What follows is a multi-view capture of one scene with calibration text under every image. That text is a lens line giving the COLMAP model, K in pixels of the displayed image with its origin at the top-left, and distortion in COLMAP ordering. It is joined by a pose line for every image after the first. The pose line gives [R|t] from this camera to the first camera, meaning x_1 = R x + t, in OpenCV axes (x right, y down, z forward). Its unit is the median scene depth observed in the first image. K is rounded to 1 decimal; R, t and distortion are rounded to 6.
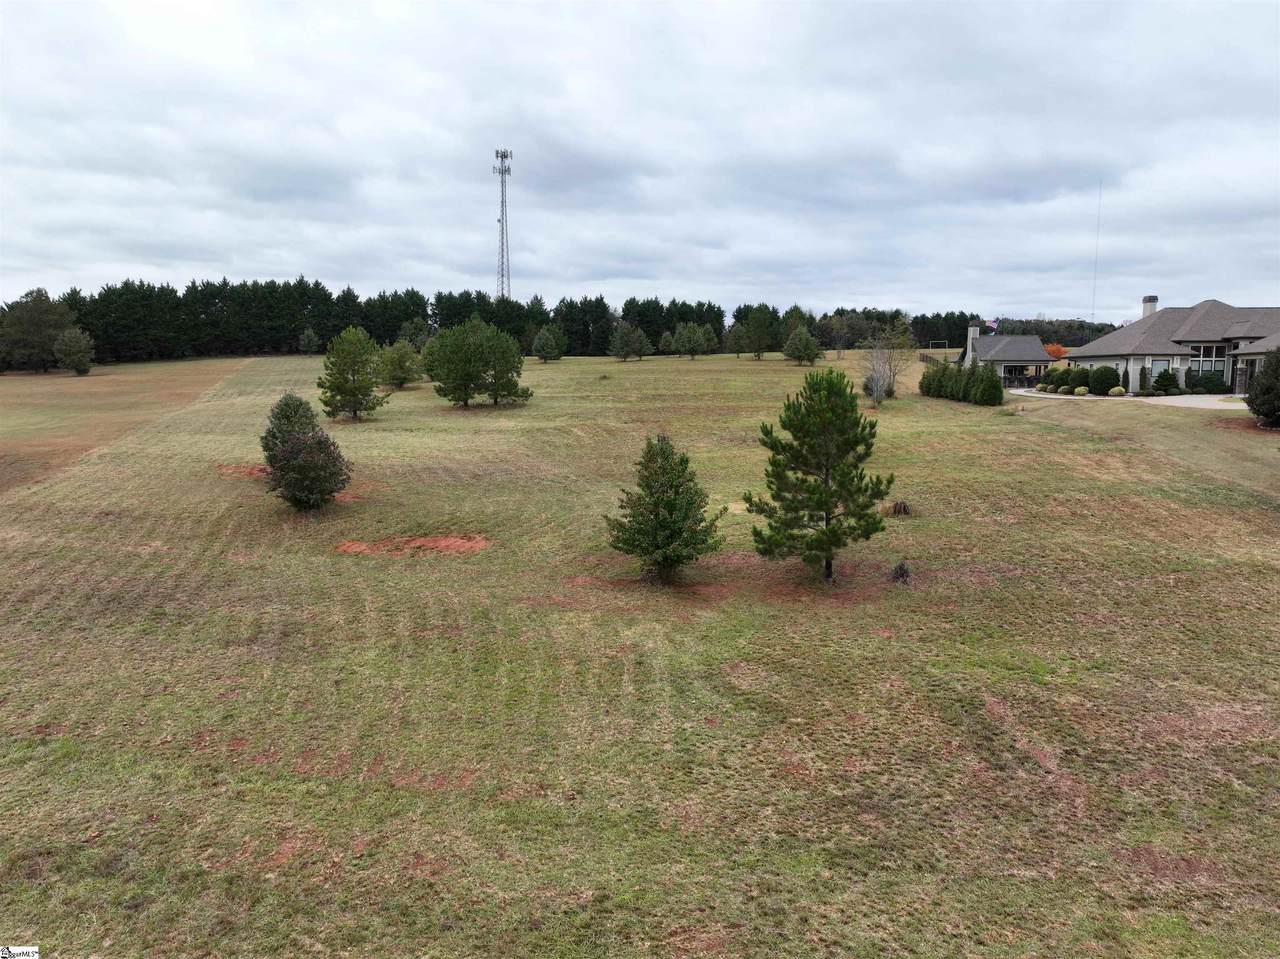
lens RADIAL K [[928.1, 0, 649.7], [0, 928.1, 486.9], [0, 0, 1]] dist [0.008162, 0.001022]
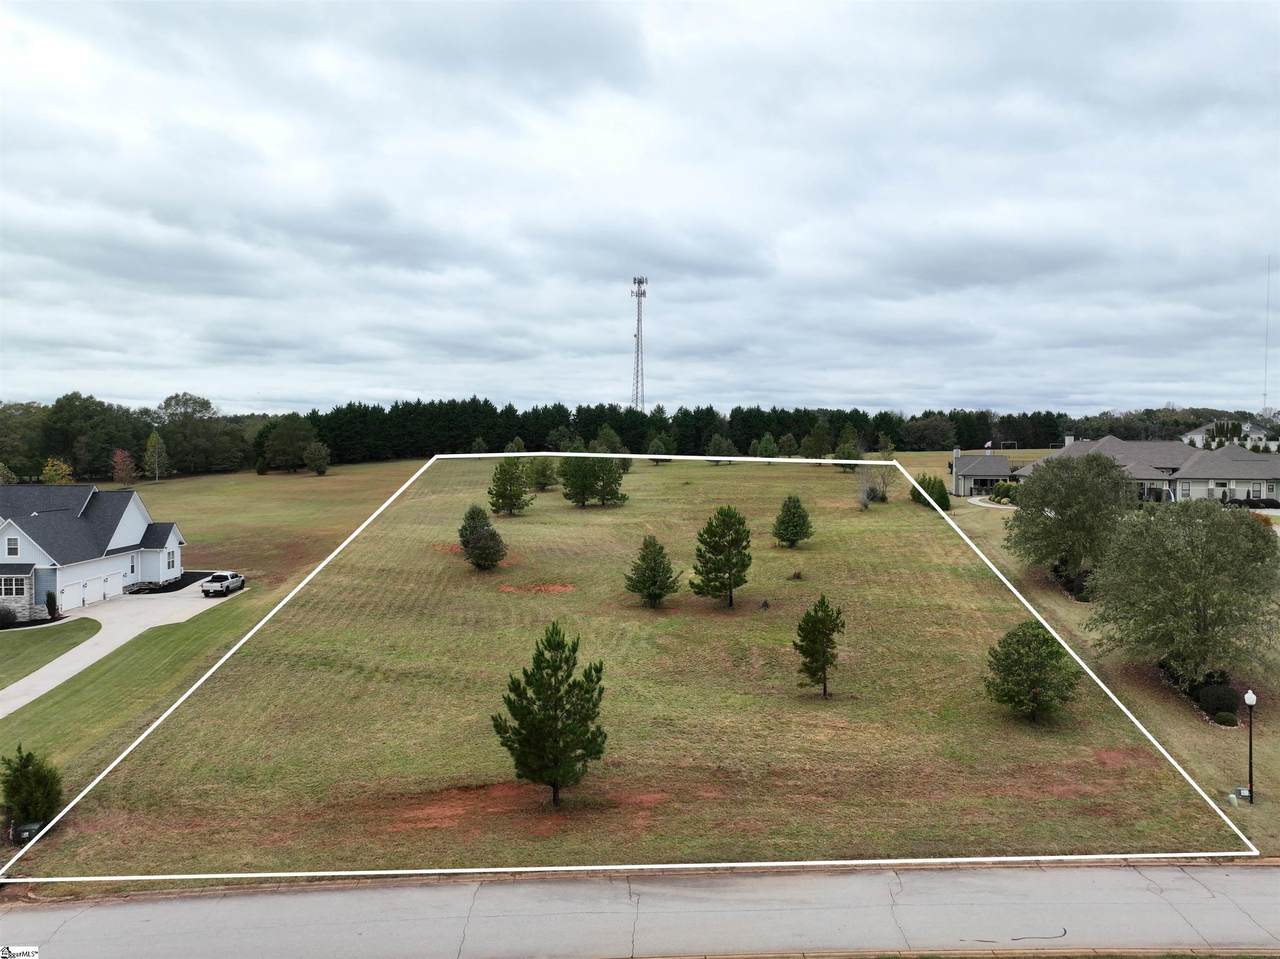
lens RADIAL K [[927.1, 0, 651.5], [0, 927.1, 488.3], [0, 0, 1]] dist [0.004667, 0.002516]
pose [[0.987671, 0.006734, -0.156400, 0.084156], [-0.019828, 0.996409, -0.082310, 0.002421], [0.155284, 0.084397, 0.984258, -0.263369]]
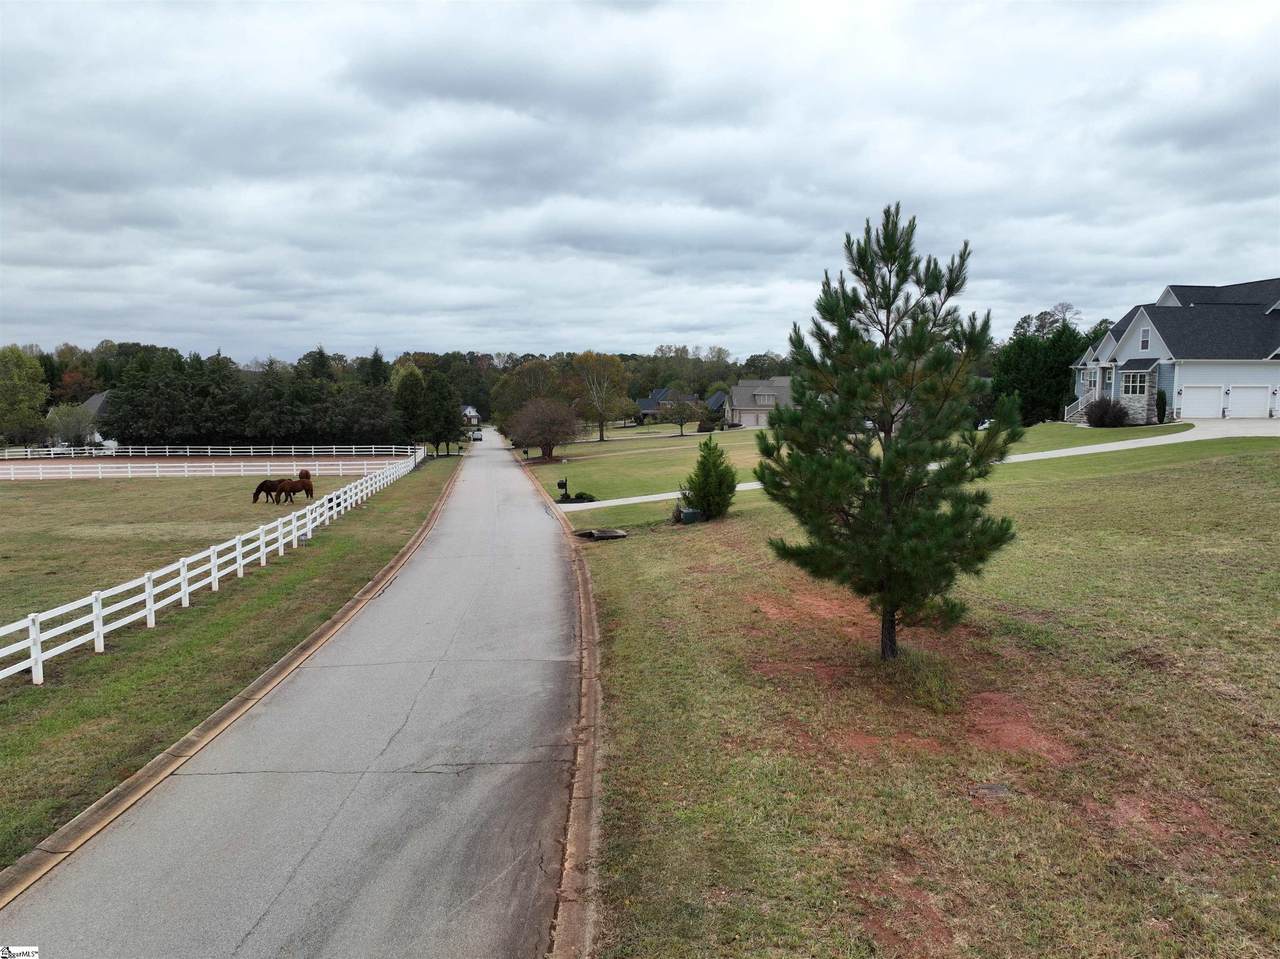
lens RADIAL K [[927.1, 0, 651.5], [0, 927.1, 488.3], [0, 0, 1]] dist [0.004667, 0.002516]
pose [[-0.114769, 0.106394, -0.987678, 0.131804], [-0.123459, 0.985012, 0.120453, 0.044745], [0.985691, 0.135762, -0.099914, 0.003932]]
